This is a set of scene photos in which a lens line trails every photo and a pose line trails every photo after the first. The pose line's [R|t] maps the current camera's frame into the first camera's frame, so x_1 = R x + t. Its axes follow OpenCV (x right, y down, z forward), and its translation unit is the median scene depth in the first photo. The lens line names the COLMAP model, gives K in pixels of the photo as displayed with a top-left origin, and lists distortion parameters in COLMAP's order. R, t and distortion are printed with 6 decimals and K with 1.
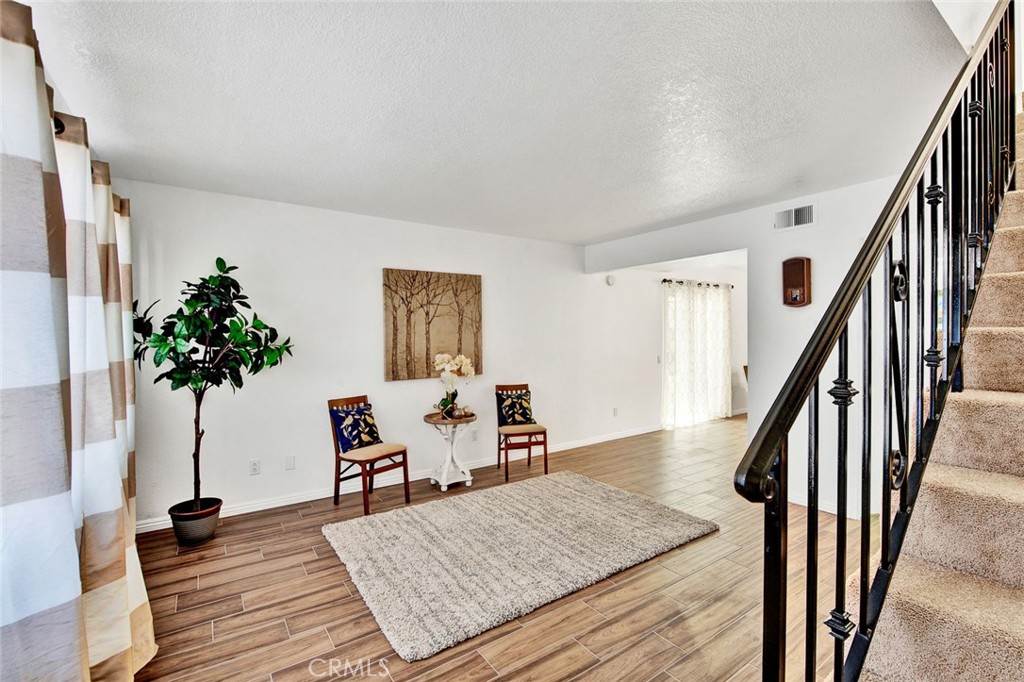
lens RADIAL K [[458.7, 0, 526.5], [0, 458.7, 342.4], [0, 0, 1]] dist [-0.000952, -0.000126]
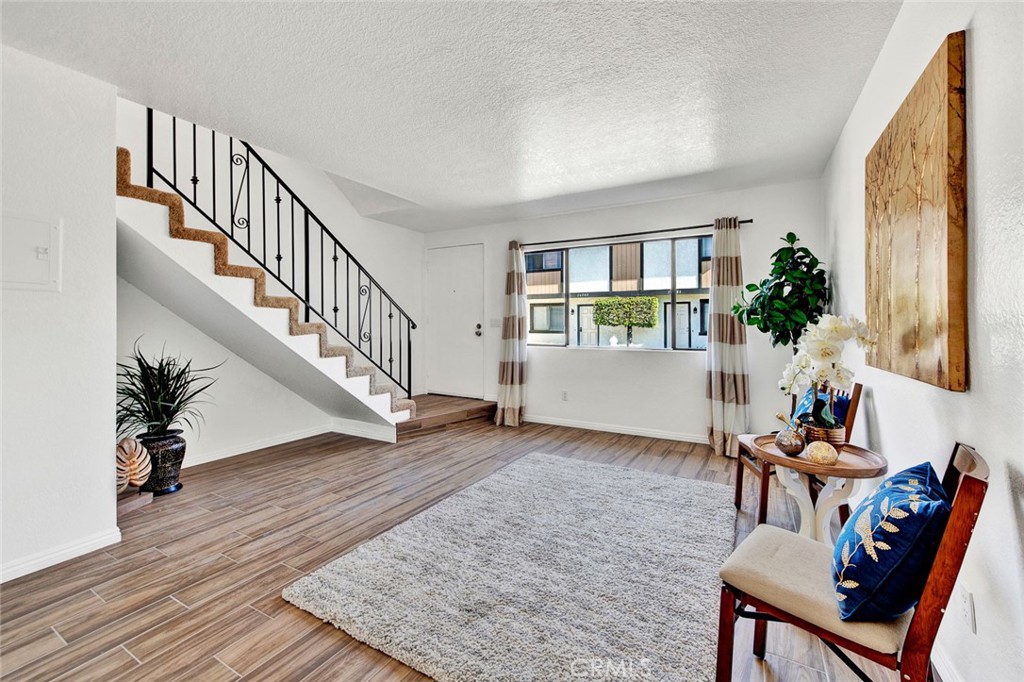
lens RADIAL K [[430.4, 0, 514.6], [0, 430.4, 327.2], [0, 0, 1]] dist [0.036121, 0.000149]
pose [[-0.913567, 0.007622, -0.406616, 0.330200], [0.000471, 0.999843, 0.017685, 0.033997], [0.406687, 0.015965, -0.913428, 1.453521]]
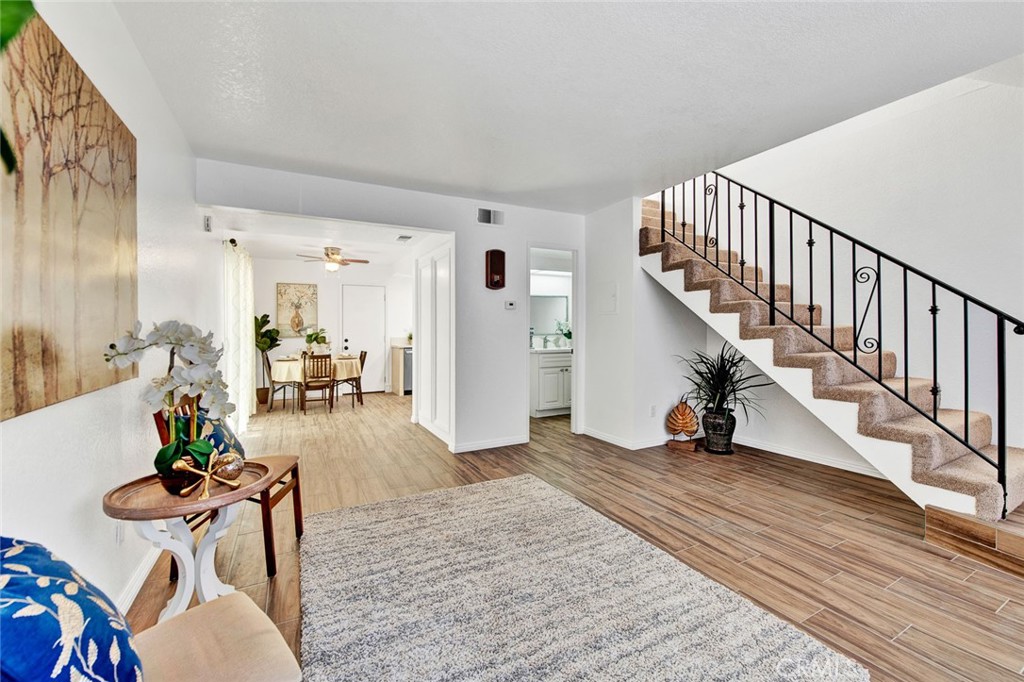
lens RADIAL K [[425.3, 0, 518.7], [0, 425.3, 341.5], [0, 0, 1]] dist [-0.001050, -0.000085]
pose [[0.133005, -0.016149, 0.990984, -0.544704], [0.021489, 0.999679, 0.013407, 0.049366], [-0.990882, 0.019513, 0.133309, 0.774580]]
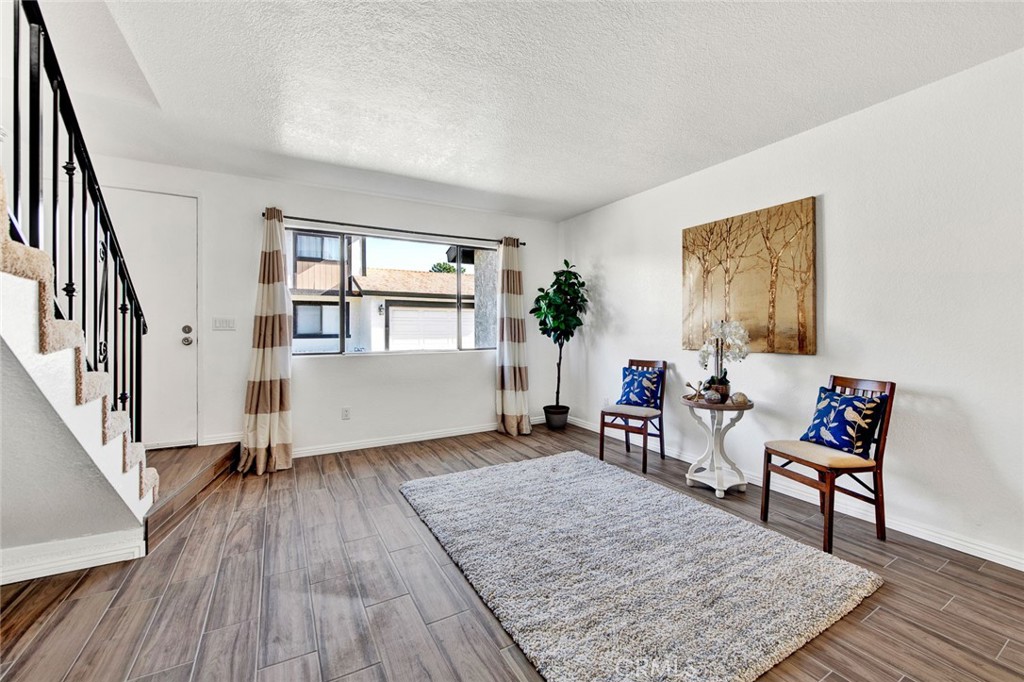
lens RADIAL K [[425.3, 0, 518.7], [0, 425.3, 341.5], [0, 0, 1]] dist [-0.001050, -0.000085]
pose [[-0.110357, 0.035398, -0.993261, 0.666528], [-0.008730, 0.999292, 0.036583, 0.043053], [0.993854, 0.012709, -0.109970, 0.843227]]
